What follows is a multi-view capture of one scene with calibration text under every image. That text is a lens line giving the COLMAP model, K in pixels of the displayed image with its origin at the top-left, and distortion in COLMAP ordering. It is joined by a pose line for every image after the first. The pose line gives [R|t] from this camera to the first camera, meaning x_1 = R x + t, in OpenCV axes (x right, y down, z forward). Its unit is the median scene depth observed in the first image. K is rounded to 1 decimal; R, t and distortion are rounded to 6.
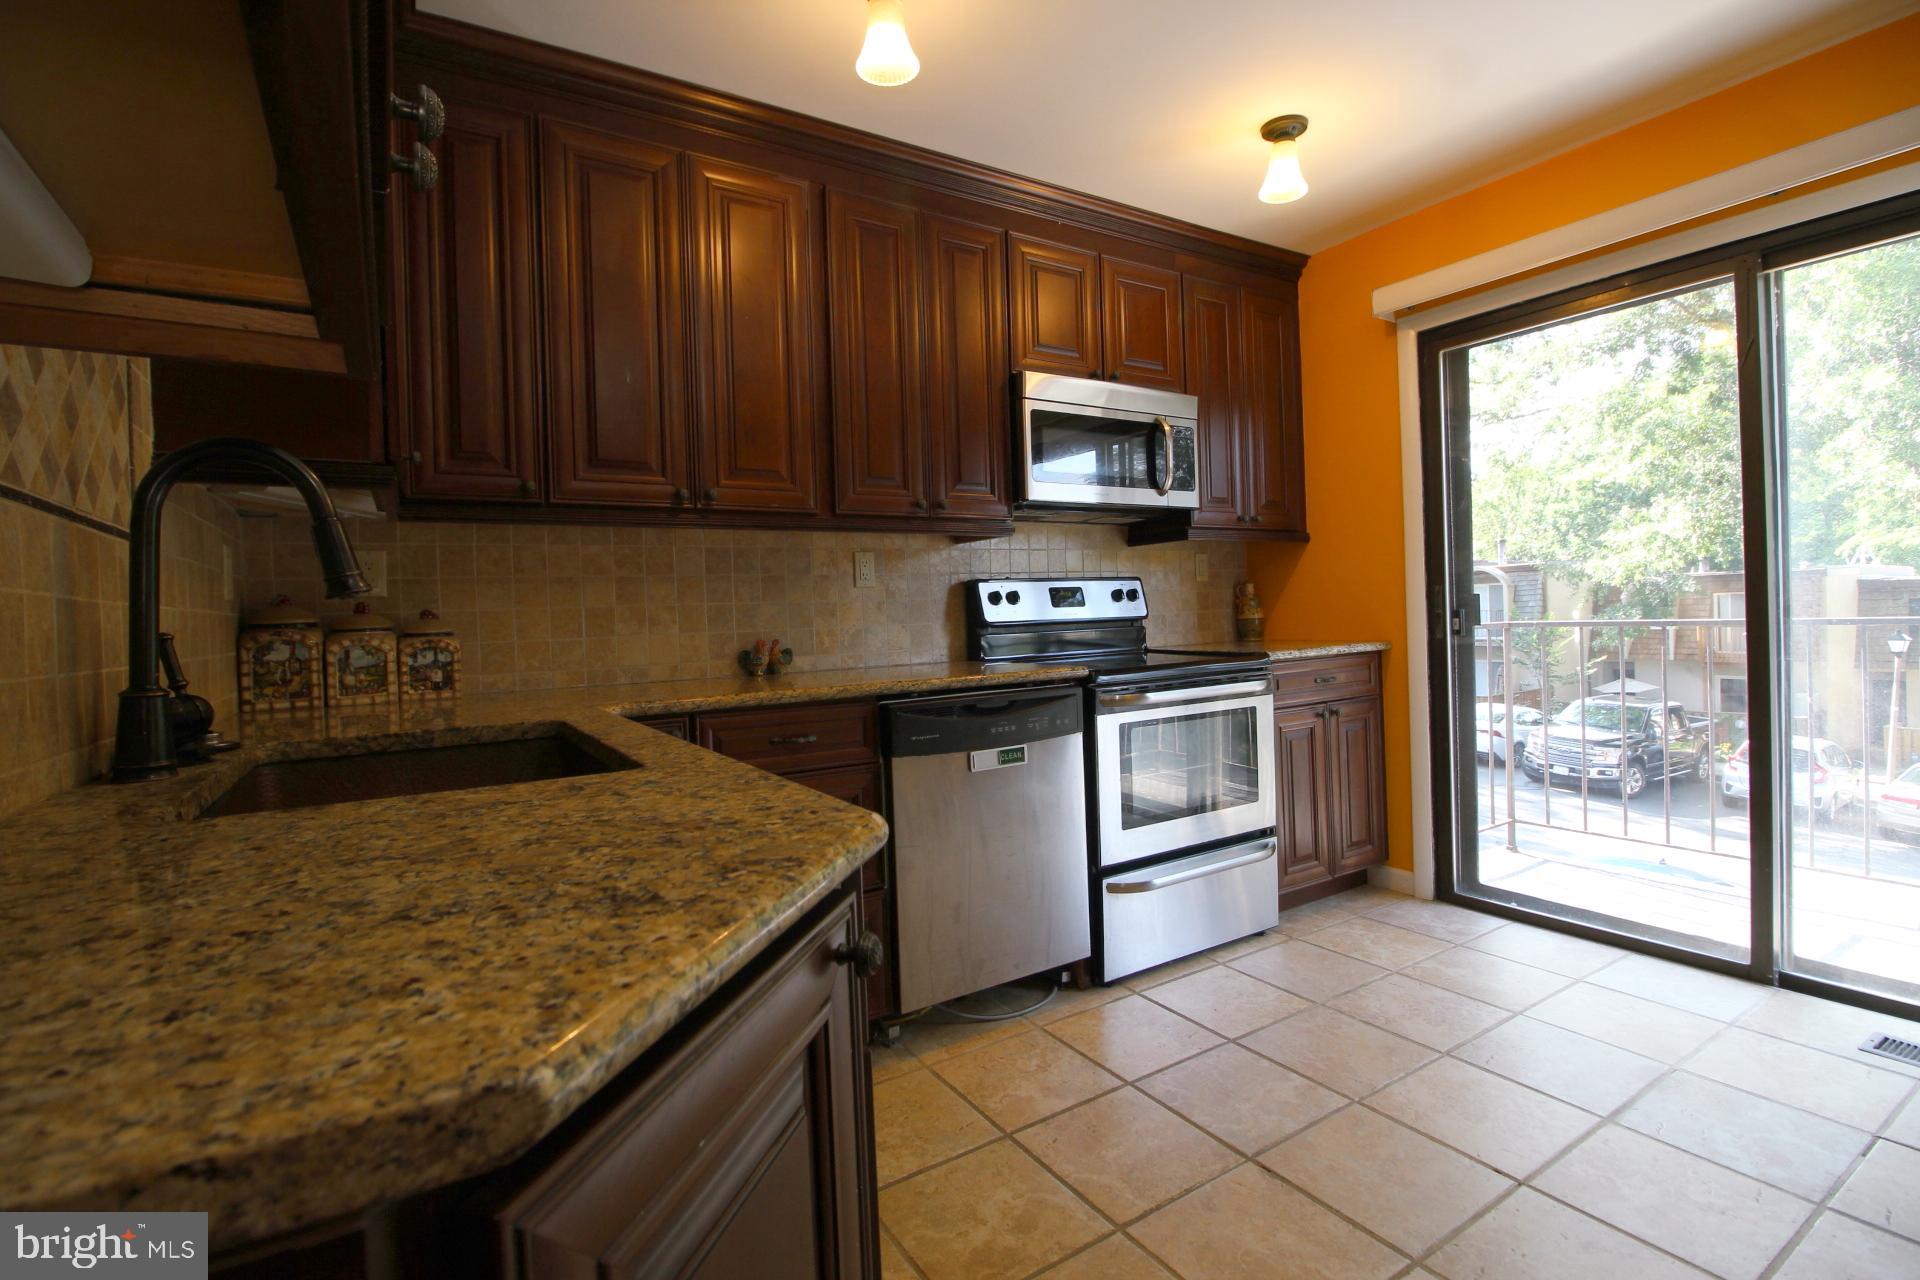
lens RADIAL K [[887.5, 0, 953.1], [0, 887.5, 624.0], [0, 0, 1]] dist [-0.010531, -0.004719]
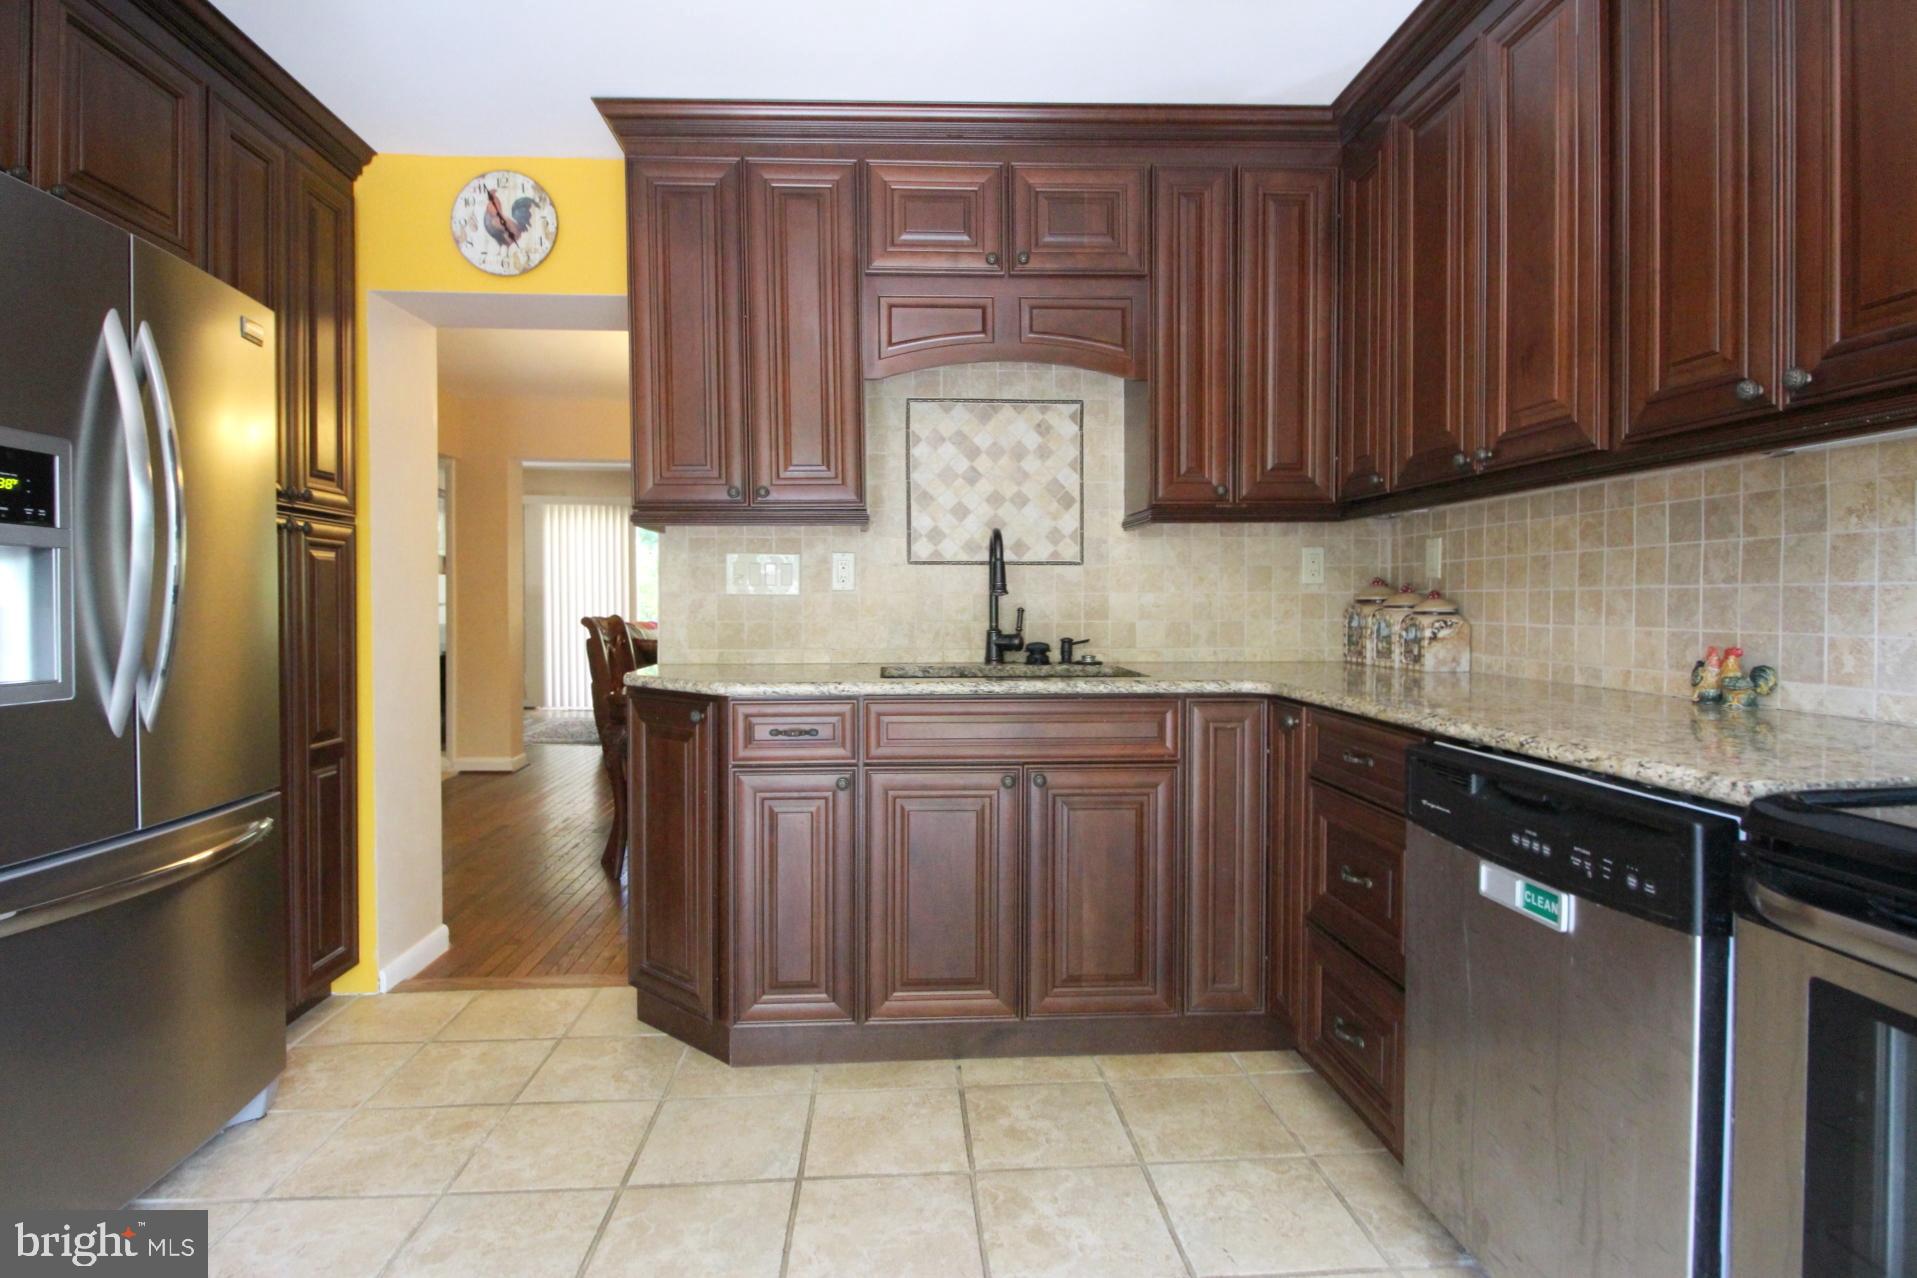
lens RADIAL K [[982.3, 0, 950.3], [0, 982.3, 624.5], [0, 0, 1]] dist [-0.004104, -0.000574]
pose [[-0.480730, 0.056398, -0.875053, 0.648894], [0.006507, 0.998131, 0.060756, -0.043084], [0.876844, 0.023513, -0.480199, 0.879398]]
